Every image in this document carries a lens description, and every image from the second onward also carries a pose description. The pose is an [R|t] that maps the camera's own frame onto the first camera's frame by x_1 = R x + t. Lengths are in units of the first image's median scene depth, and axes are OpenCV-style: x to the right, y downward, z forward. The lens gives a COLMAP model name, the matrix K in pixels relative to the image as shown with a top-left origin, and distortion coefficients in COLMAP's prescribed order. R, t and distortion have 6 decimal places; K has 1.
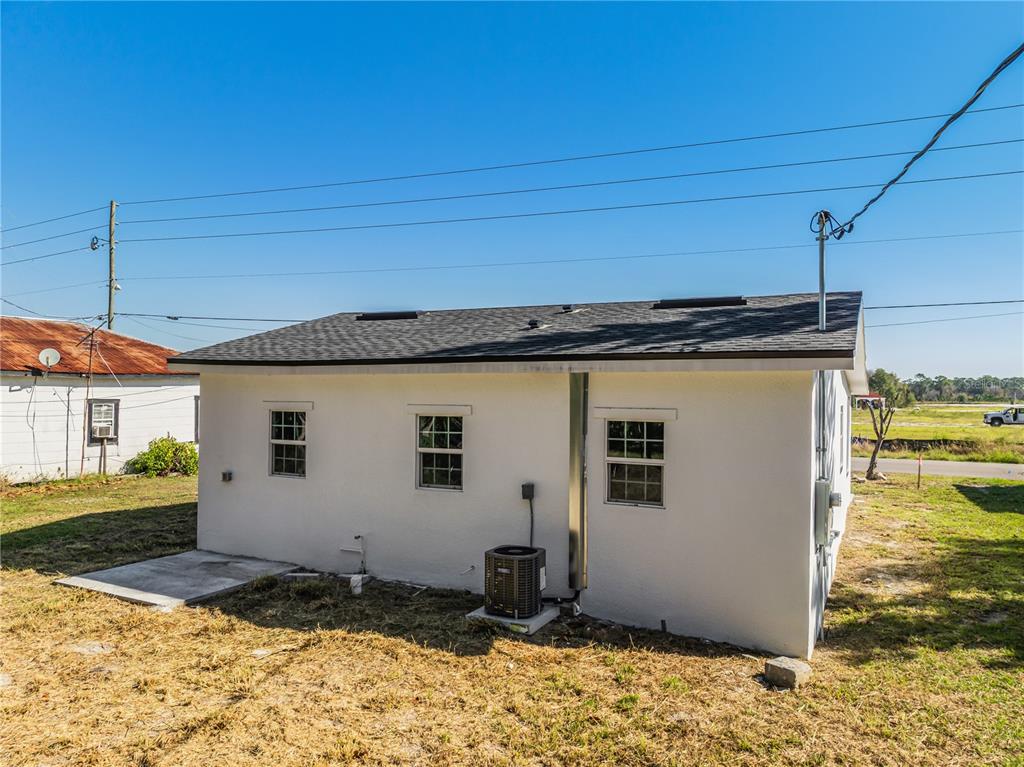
lens RADIAL K [[716.5, 0, 512.0], [0, 716.5, 383.5], [0, 0, 1]] dist [-0.035052, 0.000742]
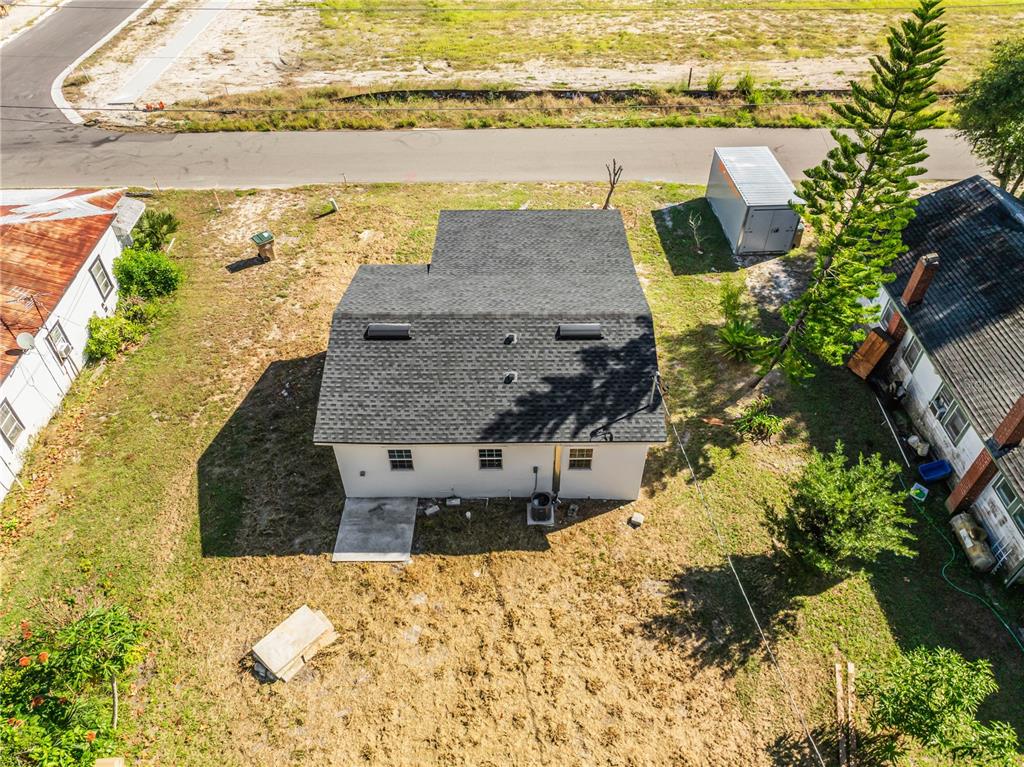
lens RADIAL K [[724.5, 0, 515.7], [0, 724.5, 380.4], [0, 0, 1]] dist [-0.038861, -0.001283]
pose [[0.891541, -0.324848, 0.315641, -0.877171], [0.007621, 0.707530, 0.706642, -2.212167], [-0.452876, -0.627595, 0.633268, -0.412684]]
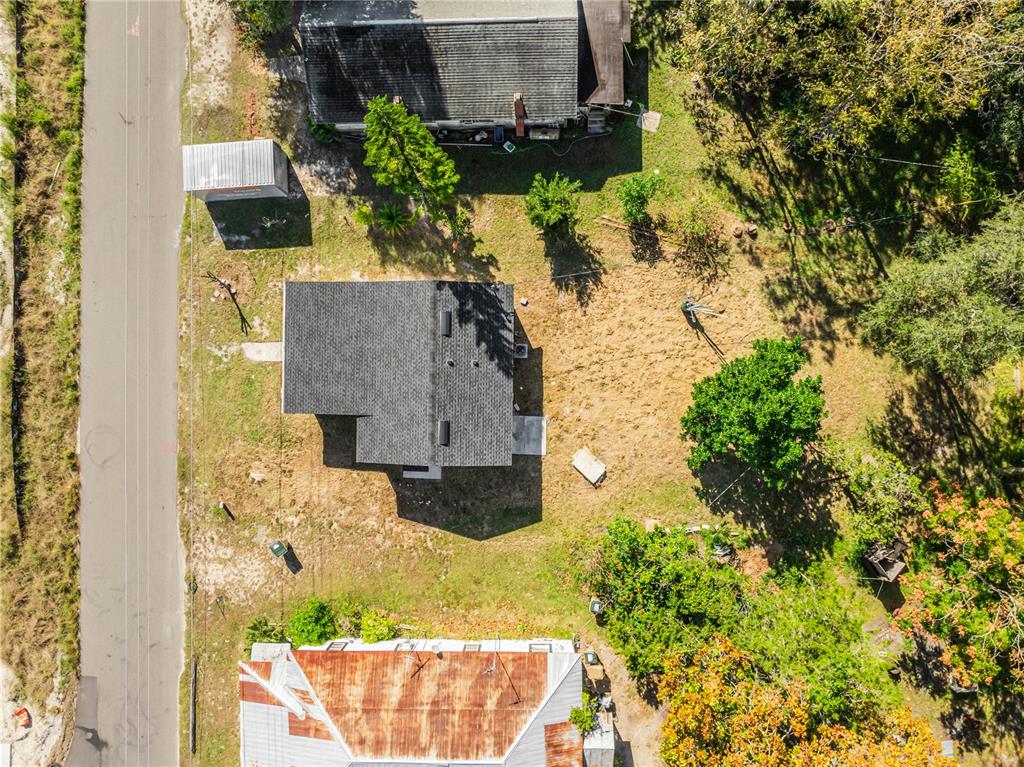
lens RADIAL K [[716.5, 0, 512.0], [0, 716.5, 383.5], [0, 0, 1]] dist [-0.035052, 0.000742]
pose [[-0.436890, -0.899500, 0.005250, -0.237146], [0.010821, 0.000580, 0.999941, -5.508432], [-0.899450, 0.436921, 0.009480, 1.255530]]
